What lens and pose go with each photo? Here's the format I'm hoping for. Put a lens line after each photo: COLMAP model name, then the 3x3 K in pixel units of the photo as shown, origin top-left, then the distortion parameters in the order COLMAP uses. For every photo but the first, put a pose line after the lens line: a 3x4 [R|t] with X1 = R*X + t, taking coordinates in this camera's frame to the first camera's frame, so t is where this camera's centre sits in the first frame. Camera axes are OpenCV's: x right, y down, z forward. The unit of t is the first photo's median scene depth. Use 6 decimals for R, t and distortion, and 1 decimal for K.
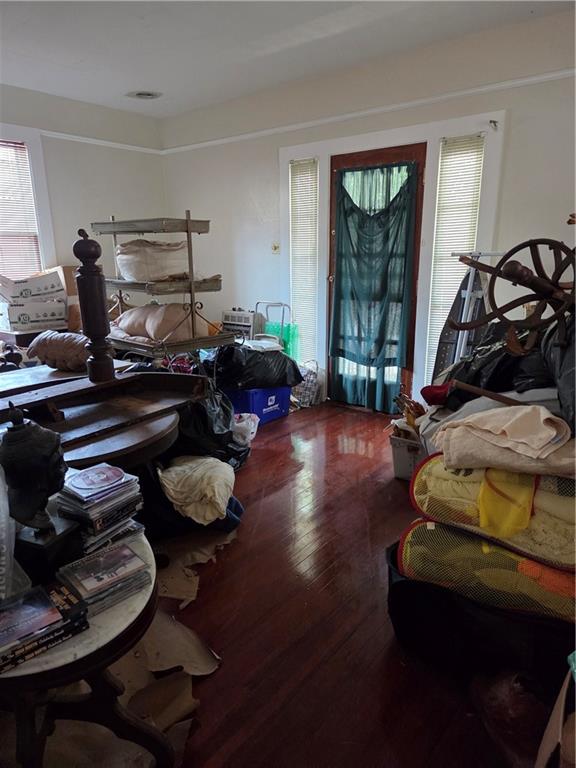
lens RADIAL K [[528.8, 0, 292.4], [0, 528.8, 389.6], [0, 0, 1]] dist [0.082568, -0.090806]
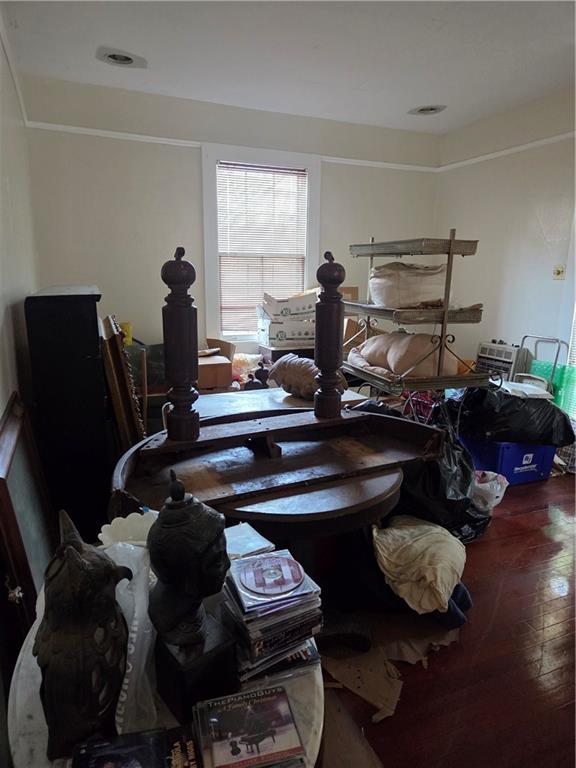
lens RADIAL K [[528.8, 0, 292.4], [0, 528.8, 389.6], [0, 0, 1]] dist [0.082568, -0.090806]
pose [[0.889547, 0.121657, -0.440347, -0.014144], [-0.137829, 0.990444, -0.004794, -0.037553], [0.435556, 0.064957, 0.897815, 0.122728]]
